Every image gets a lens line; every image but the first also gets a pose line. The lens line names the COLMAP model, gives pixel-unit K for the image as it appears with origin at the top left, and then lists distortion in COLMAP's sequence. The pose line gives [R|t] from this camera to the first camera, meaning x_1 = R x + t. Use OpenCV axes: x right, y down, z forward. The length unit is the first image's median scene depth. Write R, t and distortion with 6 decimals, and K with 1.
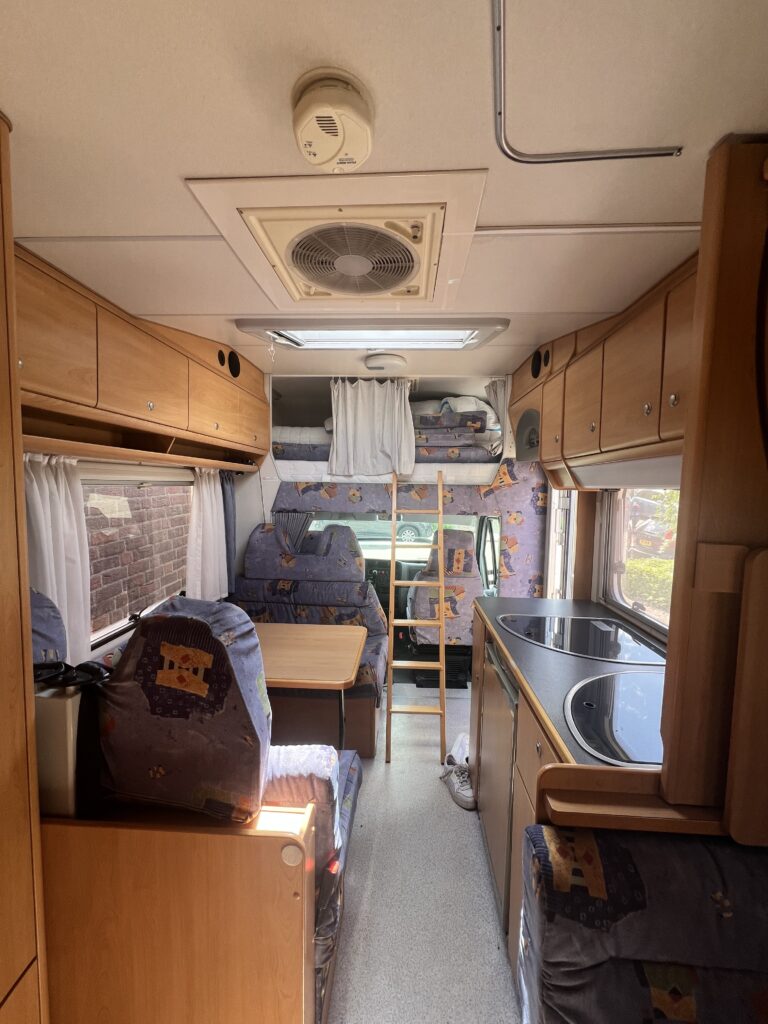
lens RADIAL K [[409.8, 0, 384.0], [0, 409.8, 512.0], [0, 0, 1]] dist [-0.000496, -0.000026]
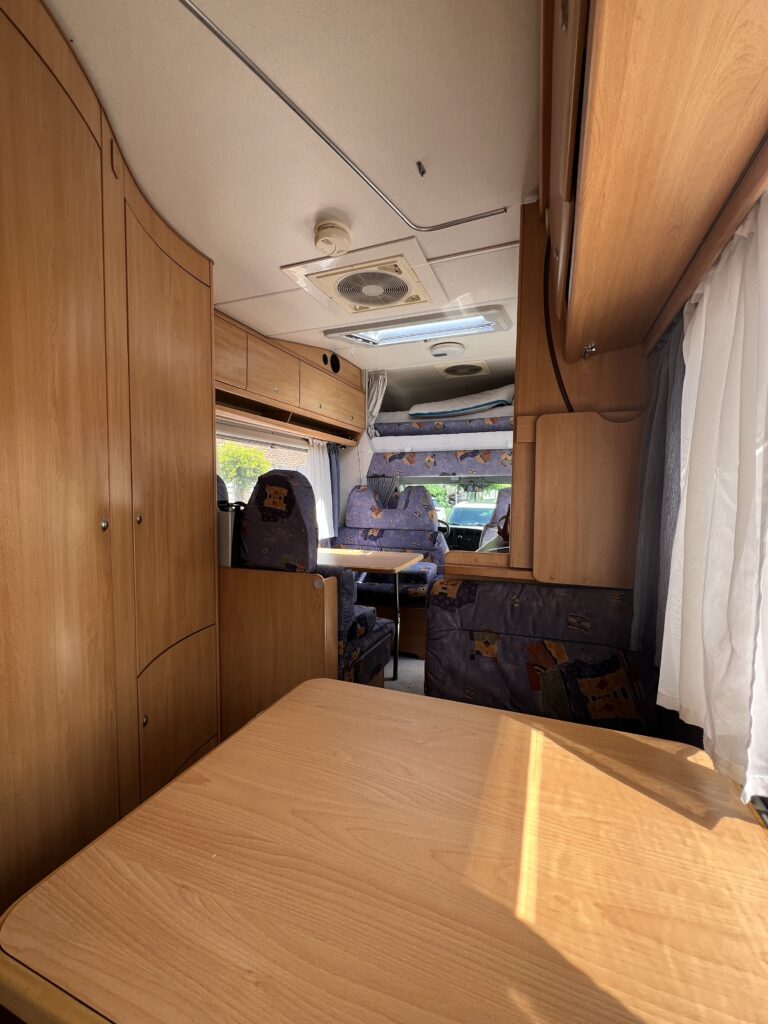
lens RADIAL K [[438.2, 0, 384.0], [0, 438.2, 512.0], [0, 0, 1]] dist [-0.000367, 0.000007]
pose [[0.946824, 0.001803, -0.321746, 0.399112], [-0.011369, 0.999547, -0.027854, 0.269067], [0.321550, 0.030031, 0.946416, -0.495189]]
